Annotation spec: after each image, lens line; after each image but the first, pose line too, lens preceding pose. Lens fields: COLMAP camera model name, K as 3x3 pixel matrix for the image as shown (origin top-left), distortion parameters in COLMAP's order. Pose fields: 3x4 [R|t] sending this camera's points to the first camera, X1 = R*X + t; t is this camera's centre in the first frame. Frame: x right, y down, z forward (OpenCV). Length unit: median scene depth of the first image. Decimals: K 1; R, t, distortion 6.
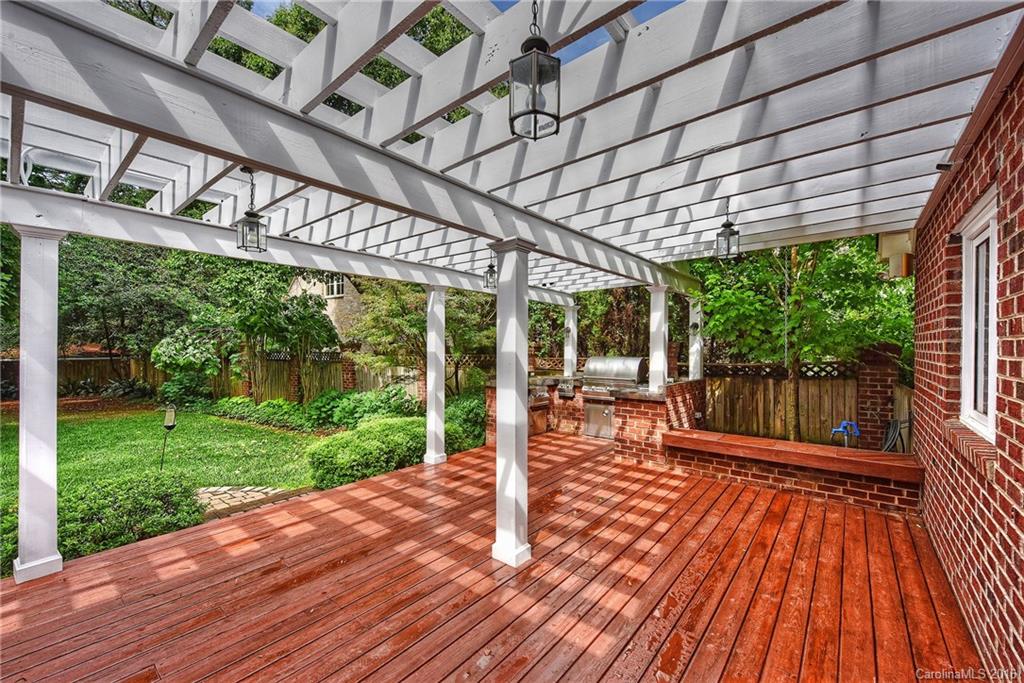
lens RADIAL K [[415.3, 0, 512.3], [0, 415.3, 360.4], [0, 0, 1]] dist [0.026708, 0.000089]
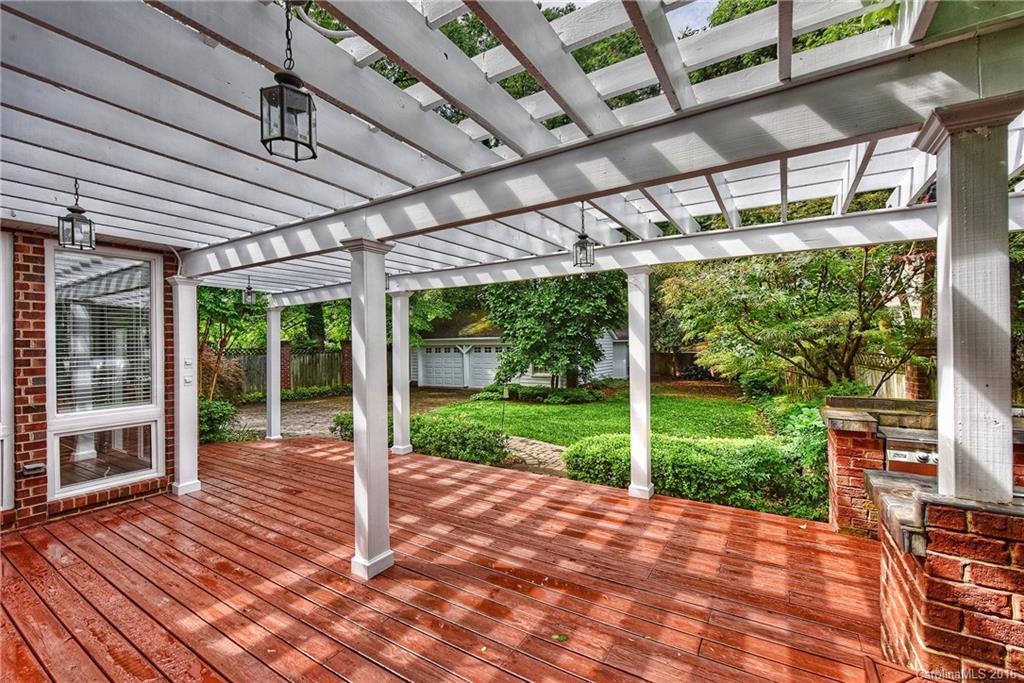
lens RADIAL K [[419.4, 0, 519.2], [0, 419.4, 343.6], [0, 0, 1]] dist [-0.000349, -0.000129]
pose [[0.141193, -0.007565, -0.989953, 0.607705], [-0.024579, 0.999636, -0.011144, -0.025759], [0.989677, 0.025906, 0.140956, 0.715514]]
